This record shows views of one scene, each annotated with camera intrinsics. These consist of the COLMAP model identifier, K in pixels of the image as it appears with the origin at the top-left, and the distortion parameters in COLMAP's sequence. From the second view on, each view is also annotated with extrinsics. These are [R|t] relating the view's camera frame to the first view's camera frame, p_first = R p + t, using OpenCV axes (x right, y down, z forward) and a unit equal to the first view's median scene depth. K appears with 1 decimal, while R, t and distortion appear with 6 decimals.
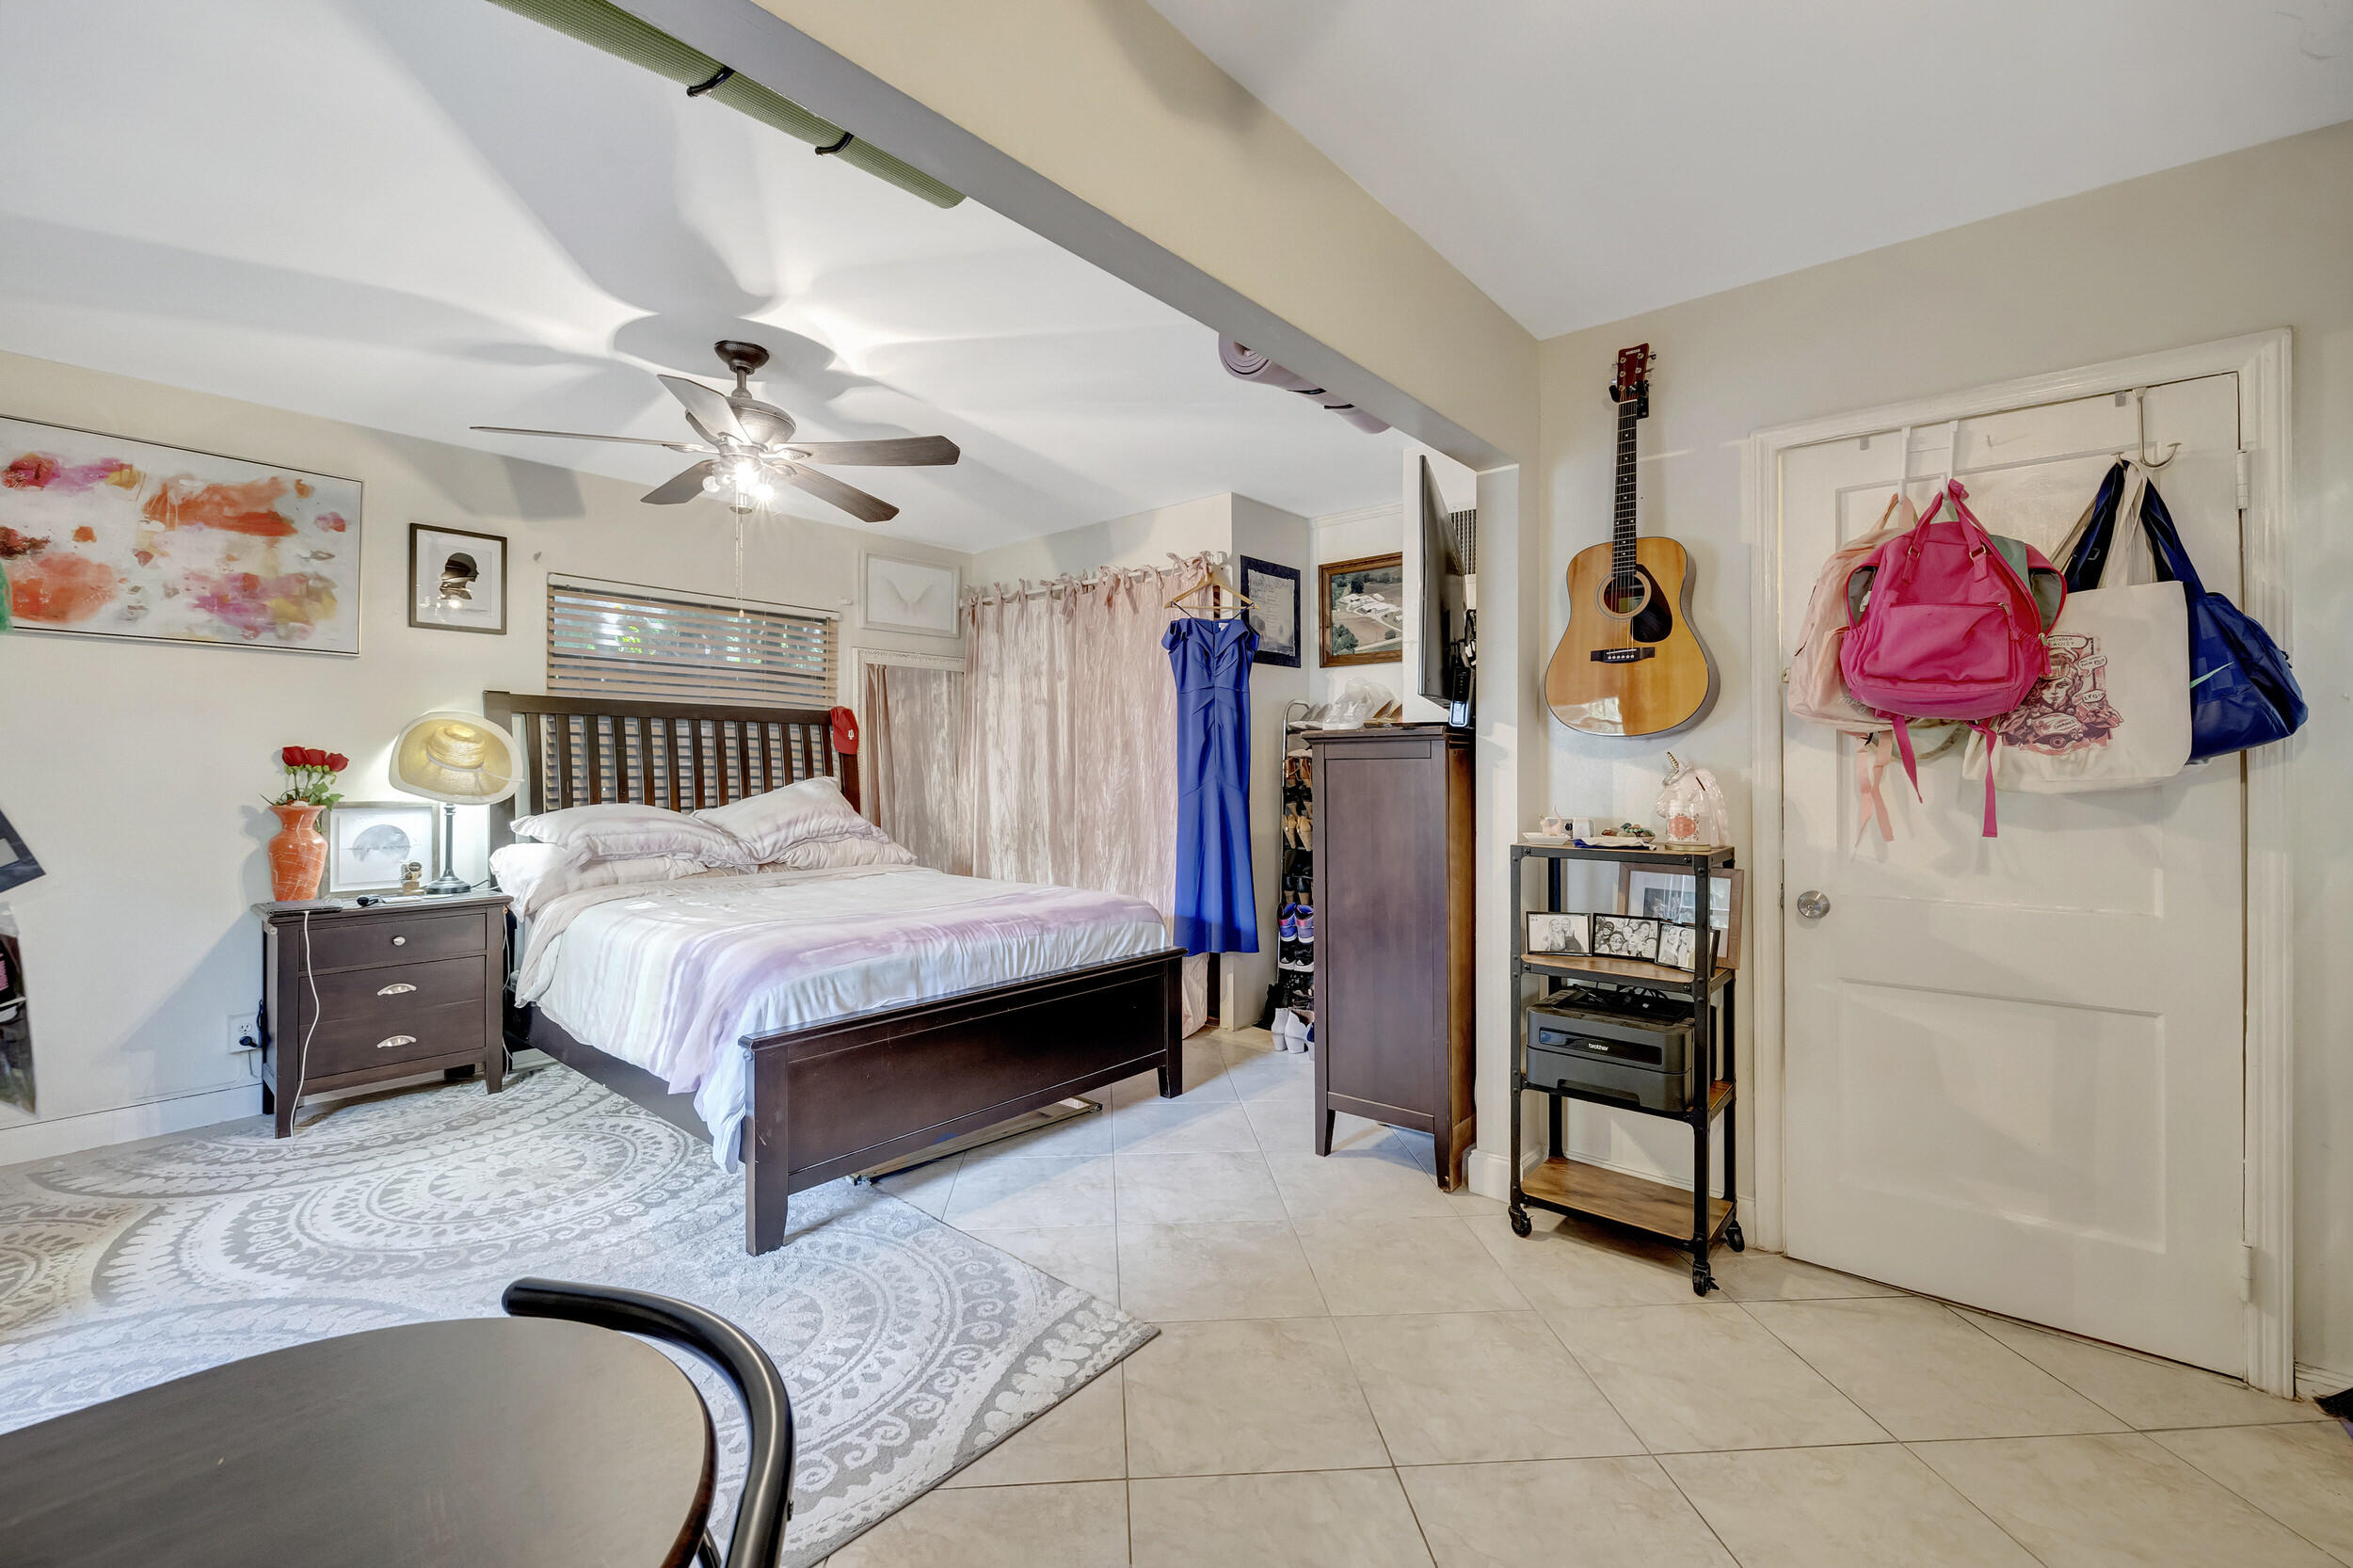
lens RADIAL K [[1010.4, 0, 1184.1], [0, 1010.4, 774.4], [0, 0, 1]] dist [0.005145, -0.000507]
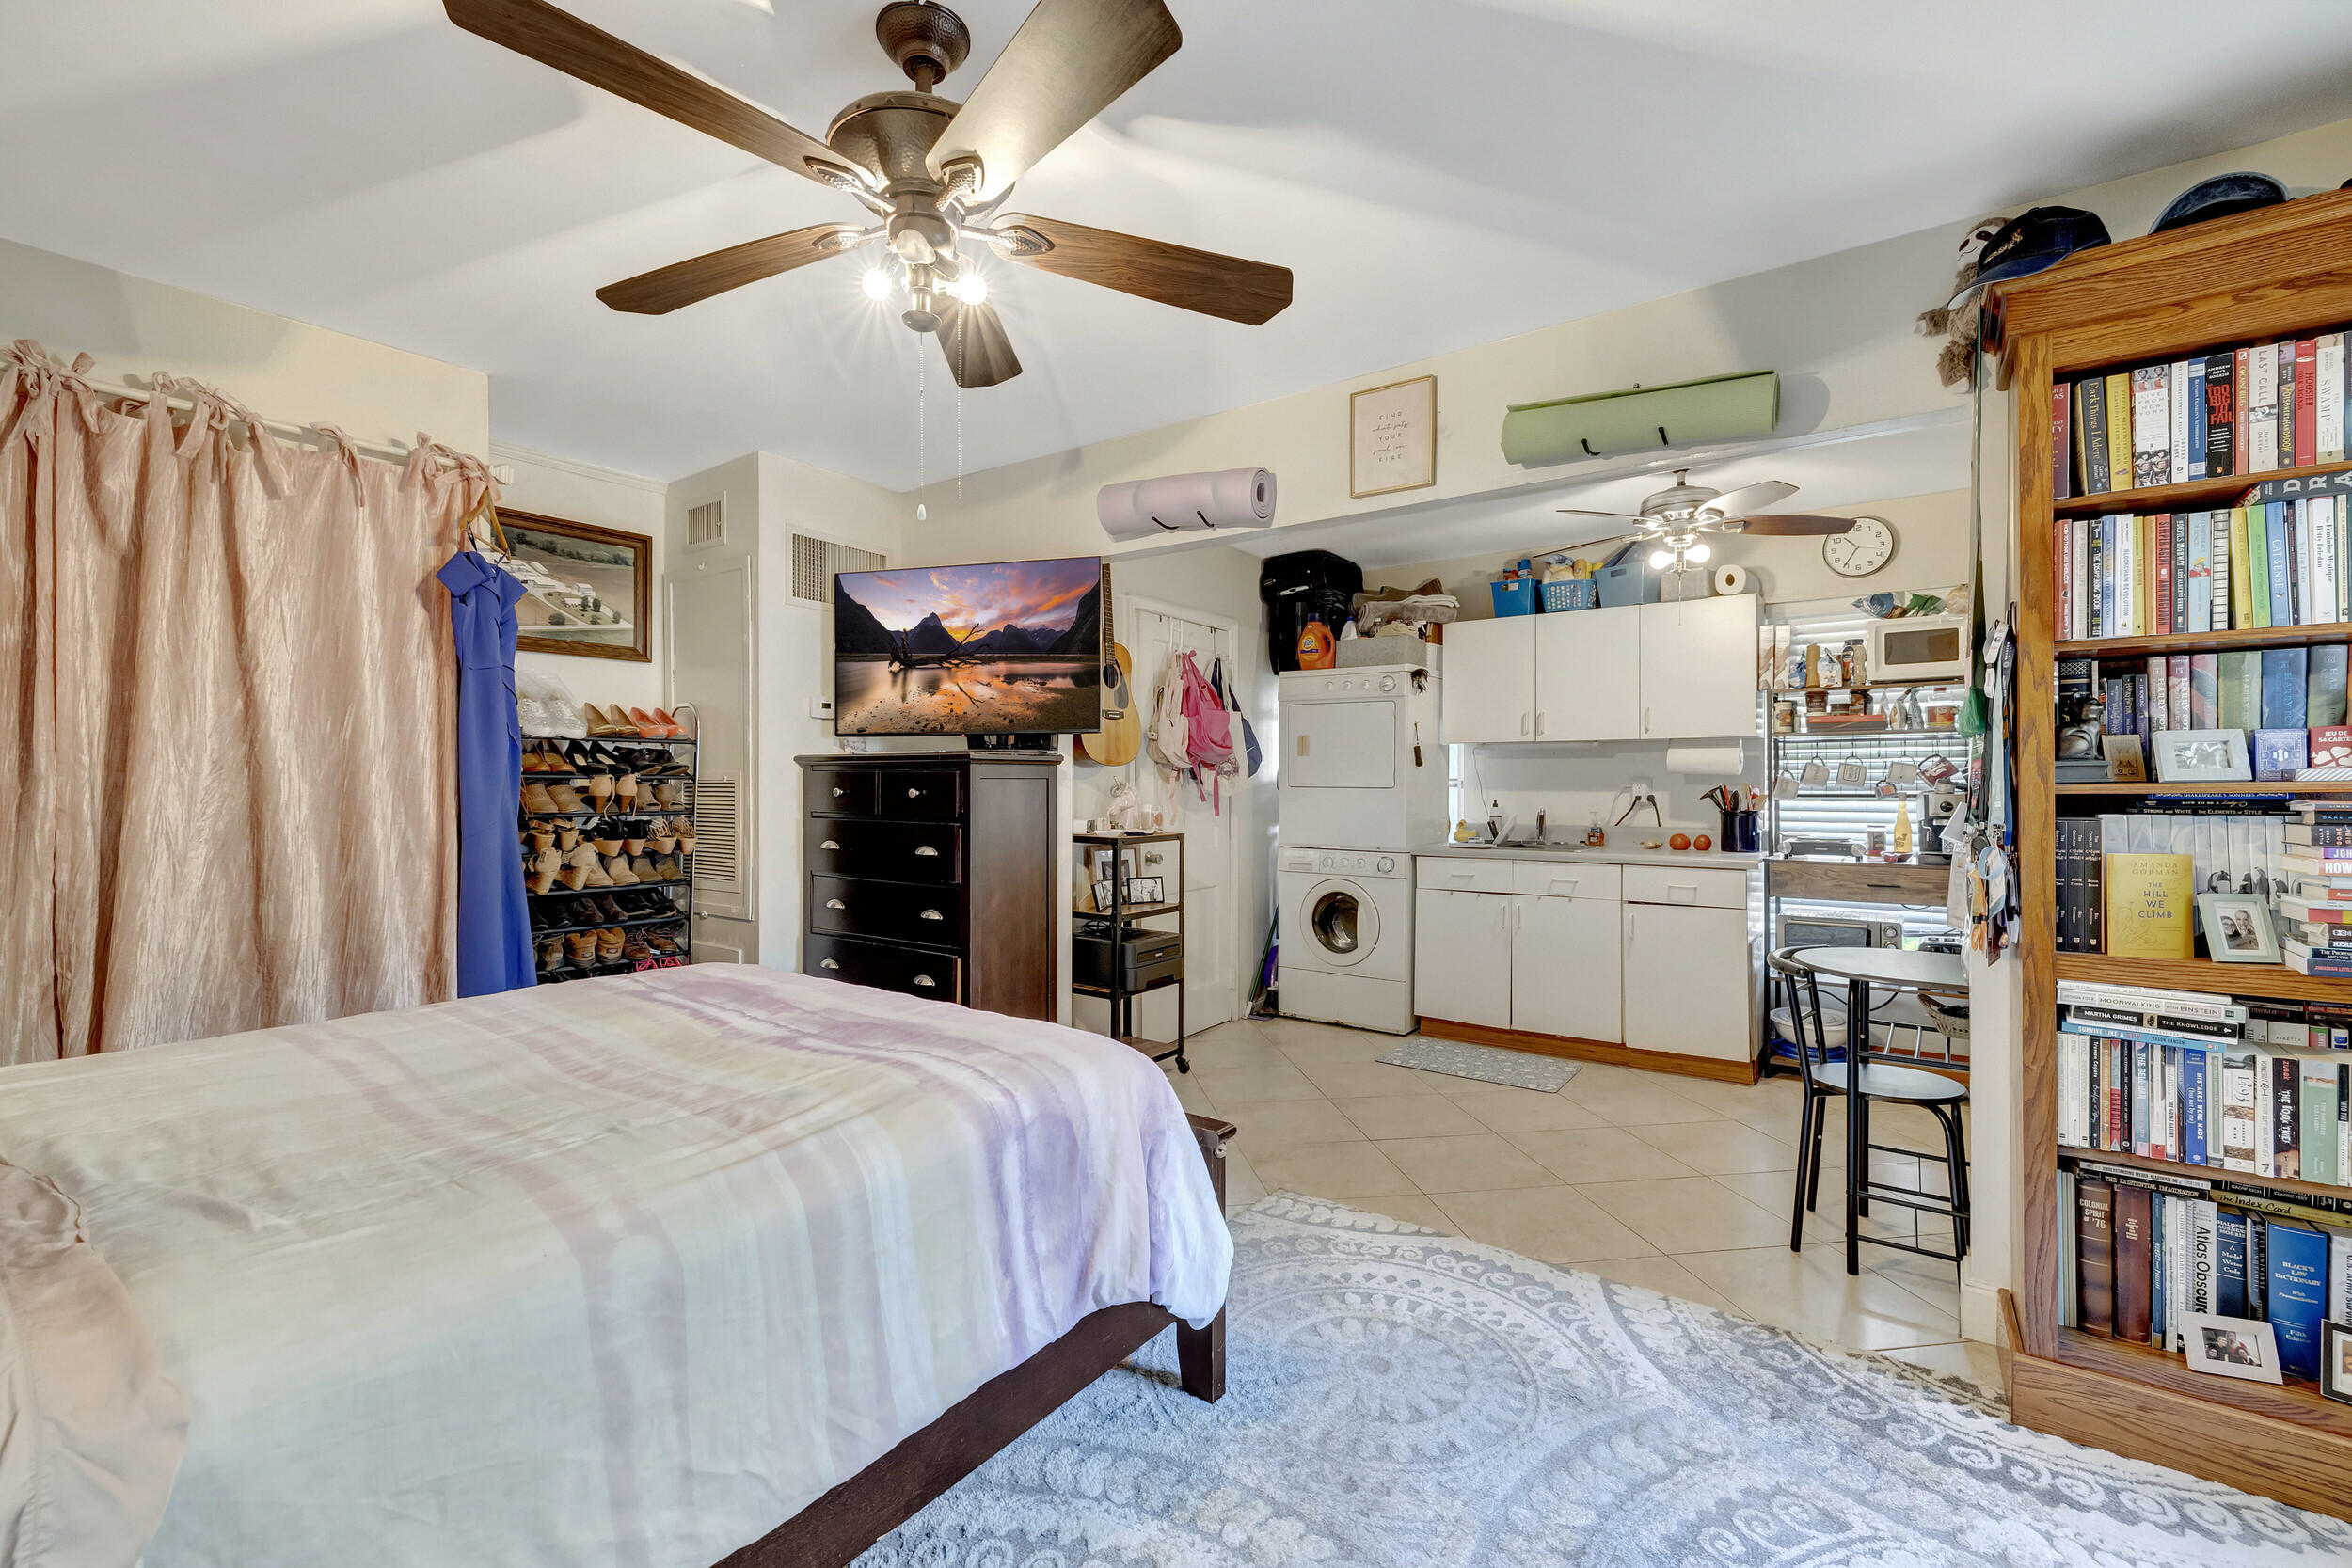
lens RADIAL K [[1009.9, 0, 1182.7], [0, 1009.9, 778.4], [0, 0, 1]] dist [0.005145, -0.000507]
pose [[-0.099921, 0.003899, 0.994988, -1.434494], [0.004959, 0.999982, -0.003421, -0.013884], [-0.994983, 0.004592, -0.099938, 1.299544]]
